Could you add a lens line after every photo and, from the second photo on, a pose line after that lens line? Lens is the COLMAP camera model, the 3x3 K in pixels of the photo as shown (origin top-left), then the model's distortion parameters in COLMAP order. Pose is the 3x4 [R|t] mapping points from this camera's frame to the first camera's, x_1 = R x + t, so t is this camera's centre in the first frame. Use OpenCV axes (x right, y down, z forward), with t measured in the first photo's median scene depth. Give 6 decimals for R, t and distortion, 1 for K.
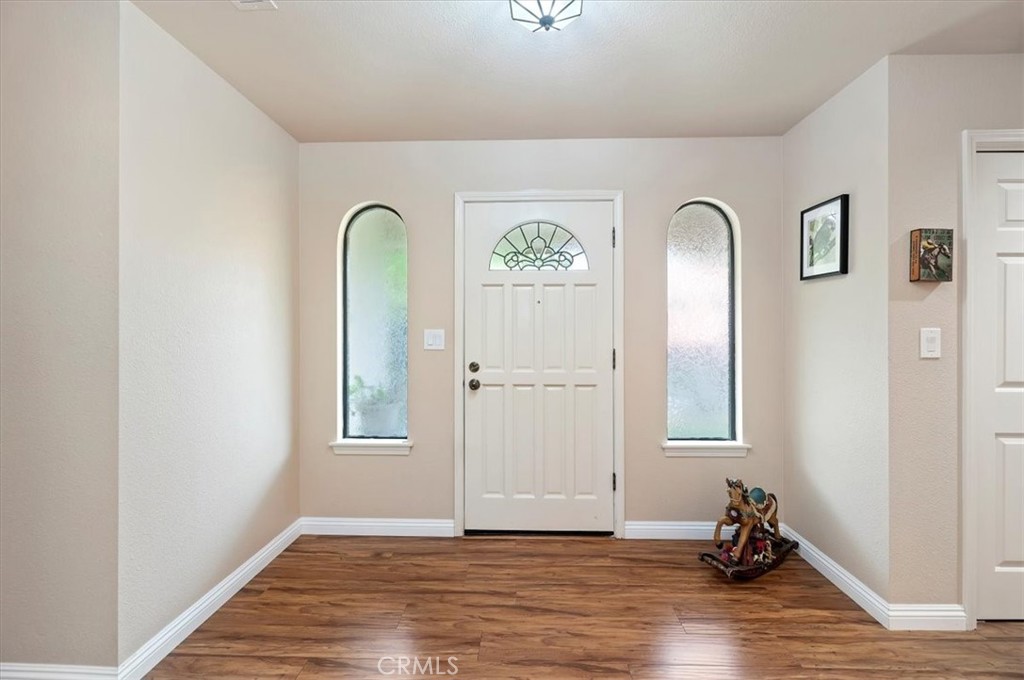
lens RADIAL K [[417.2, 0, 514.2], [0, 417.2, 331.6], [0, 0, 1]] dist [-0.010434, 0.001481]
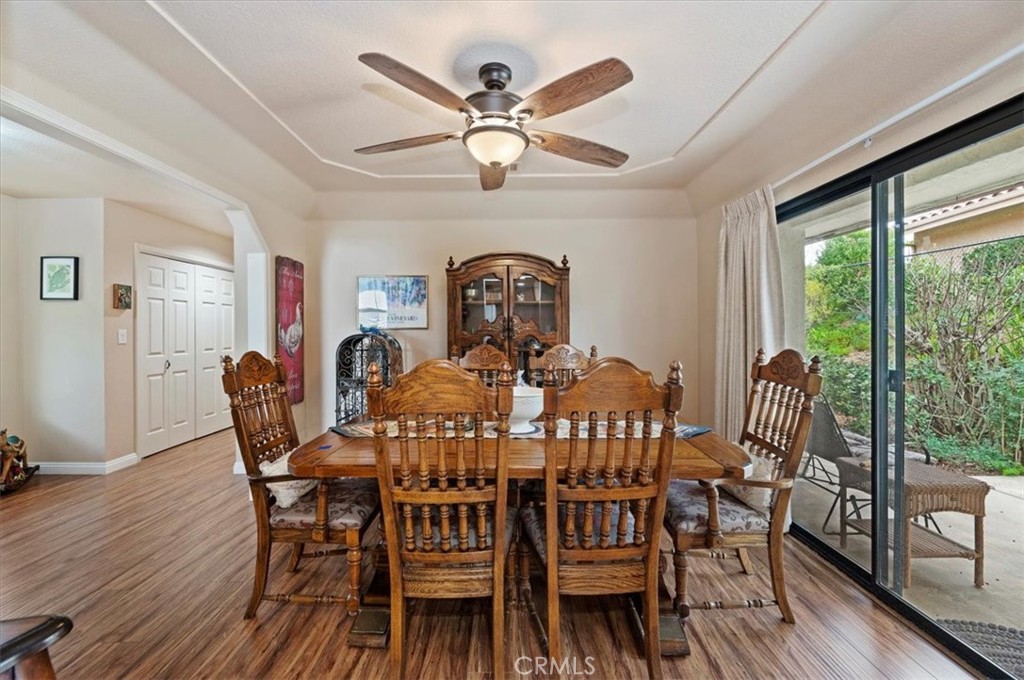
lens RADIAL K [[417.2, 0, 514.2], [0, 417.2, 330.3], [0, 0, 1]] dist [-0.010434, 0.001481]
pose [[-0.046997, 0.001075, 0.998894, -1.252260], [0.003328, 0.999994, -0.000920, 0.002404], [-0.998889, 0.003281, -0.047001, -0.948640]]
